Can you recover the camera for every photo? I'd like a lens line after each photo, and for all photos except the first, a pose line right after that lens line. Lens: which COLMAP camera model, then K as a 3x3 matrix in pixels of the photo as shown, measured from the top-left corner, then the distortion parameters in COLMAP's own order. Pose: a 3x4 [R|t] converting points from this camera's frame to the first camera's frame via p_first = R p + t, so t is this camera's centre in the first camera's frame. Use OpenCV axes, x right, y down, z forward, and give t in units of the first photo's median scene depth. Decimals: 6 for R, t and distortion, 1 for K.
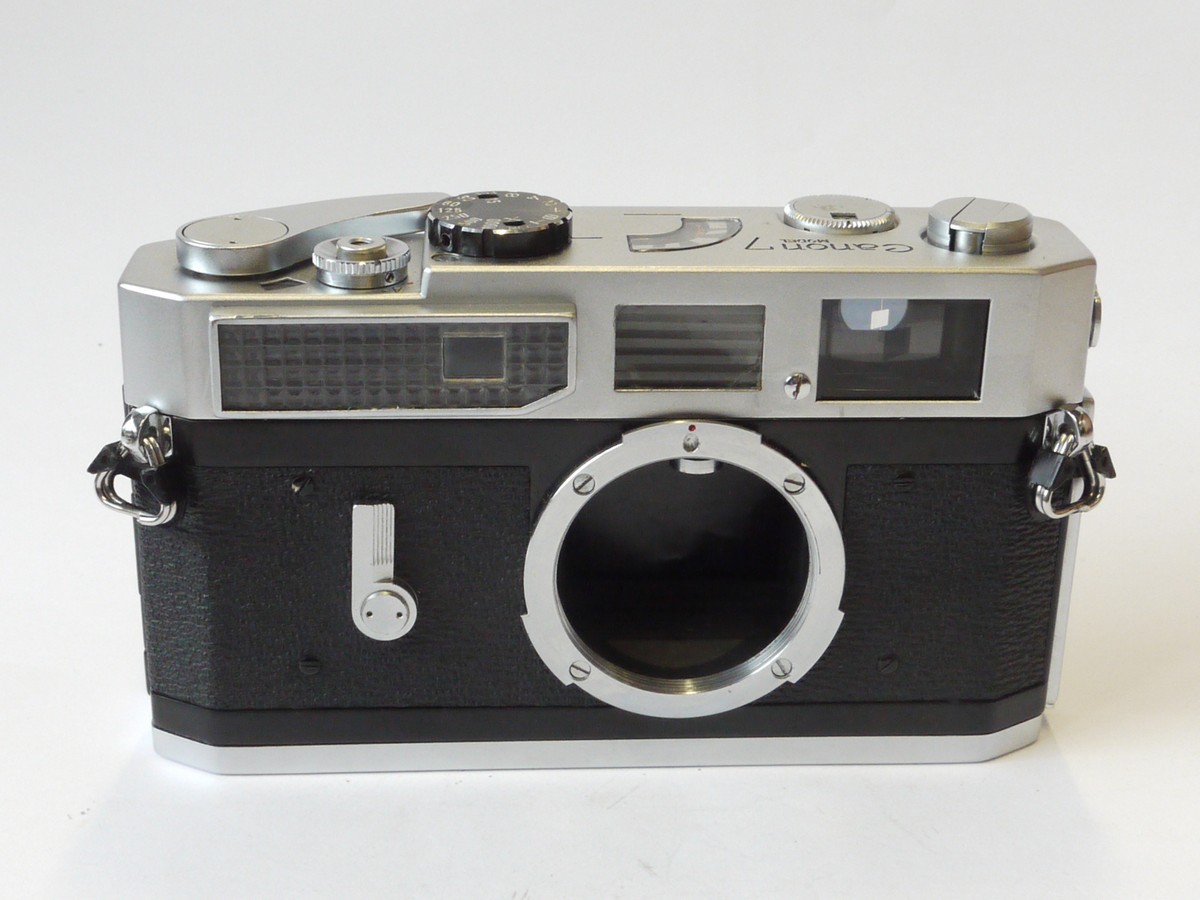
lens RADIAL K [[1994.7, 0, 600.0], [0, 1994.7, 450.0], [0, 0, 1]] dist [0.037125, 0.094929]
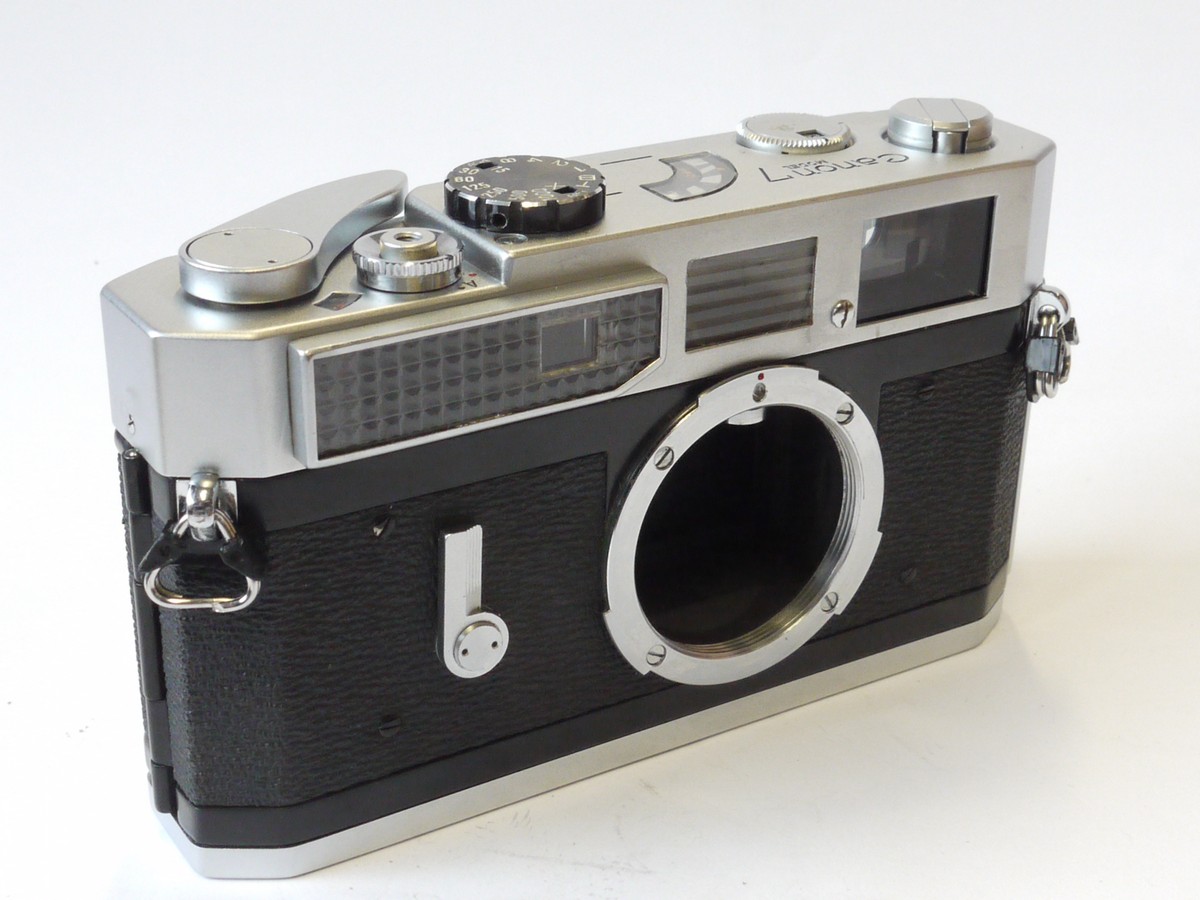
lens RADIAL K [[1994.7, 0, 600.0], [0, 1994.7, 450.0], [0, 0, 1]] dist [0.037125, 0.094929]
pose [[0.872885, -0.203252, 0.443578, -0.444612], [0.182455, 0.979123, 0.089604, -0.075056], [-0.452529, 0.002719, 0.891745, 0.185762]]
